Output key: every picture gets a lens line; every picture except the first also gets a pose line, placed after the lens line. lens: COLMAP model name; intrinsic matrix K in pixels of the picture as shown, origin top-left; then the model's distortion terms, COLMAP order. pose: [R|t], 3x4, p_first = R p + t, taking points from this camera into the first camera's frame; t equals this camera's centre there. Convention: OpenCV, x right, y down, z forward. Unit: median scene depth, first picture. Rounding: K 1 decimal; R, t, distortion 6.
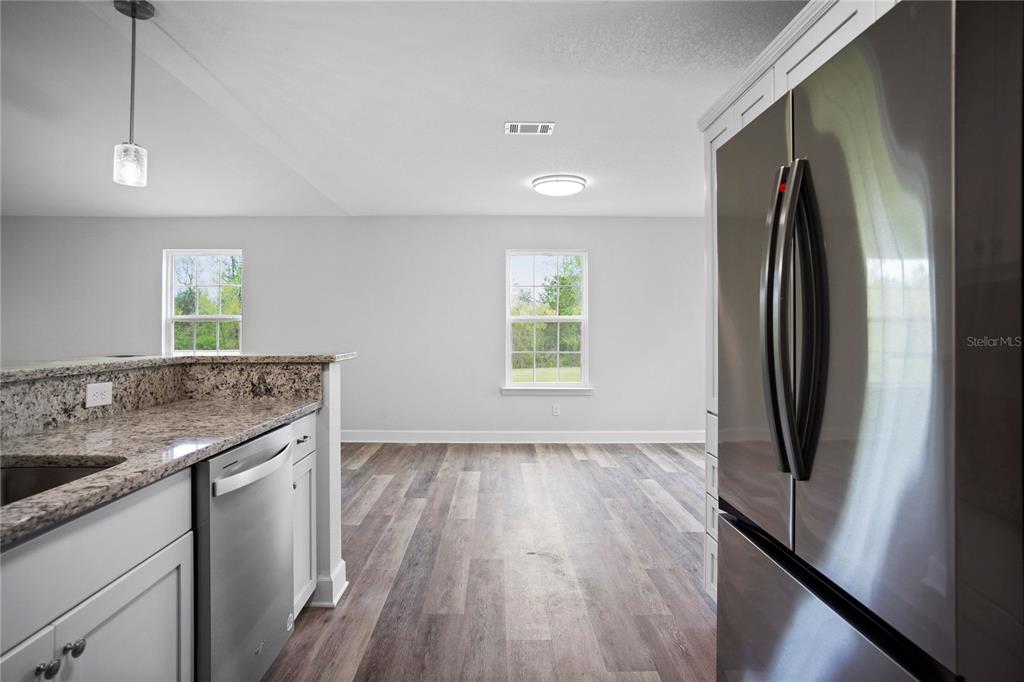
lens RADIAL K [[576.4, 0, 510.9], [0, 576.4, 337.5], [0, 0, 1]] dist [-0.002857, 0.040354]
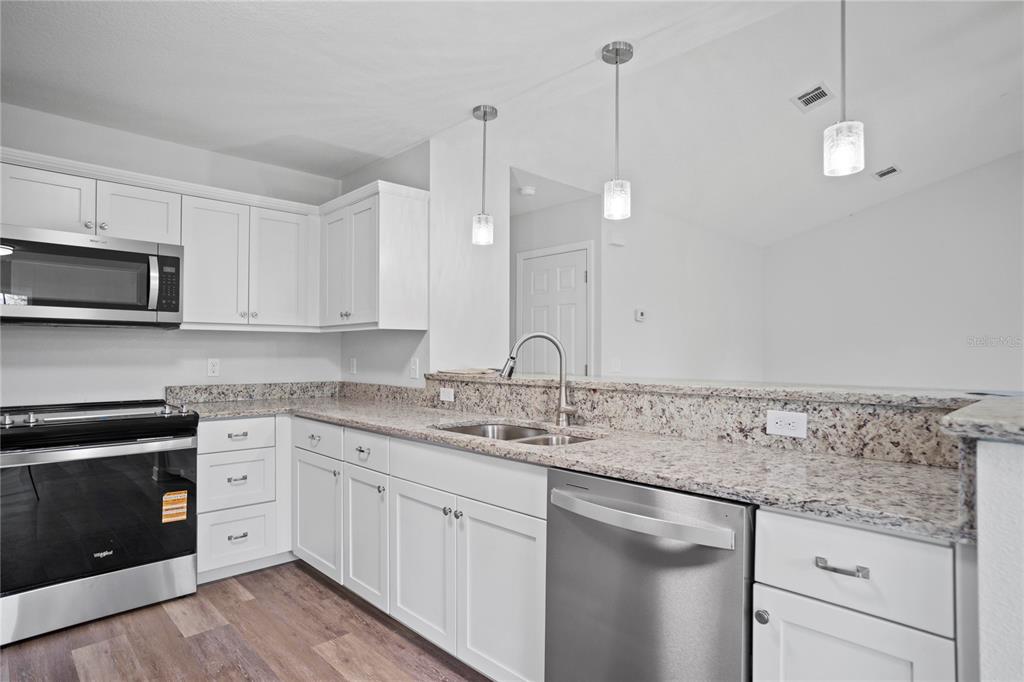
lens RADIAL K [[576.4, 0, 510.9], [0, 576.4, 337.5], [0, 0, 1]] dist [-0.002857, 0.040354]
pose [[-0.730391, -0.018919, -0.682767, 0.253284], [-0.009559, 0.999802, -0.017477, -0.019911], [0.682962, -0.006239, -0.730427, 1.421483]]
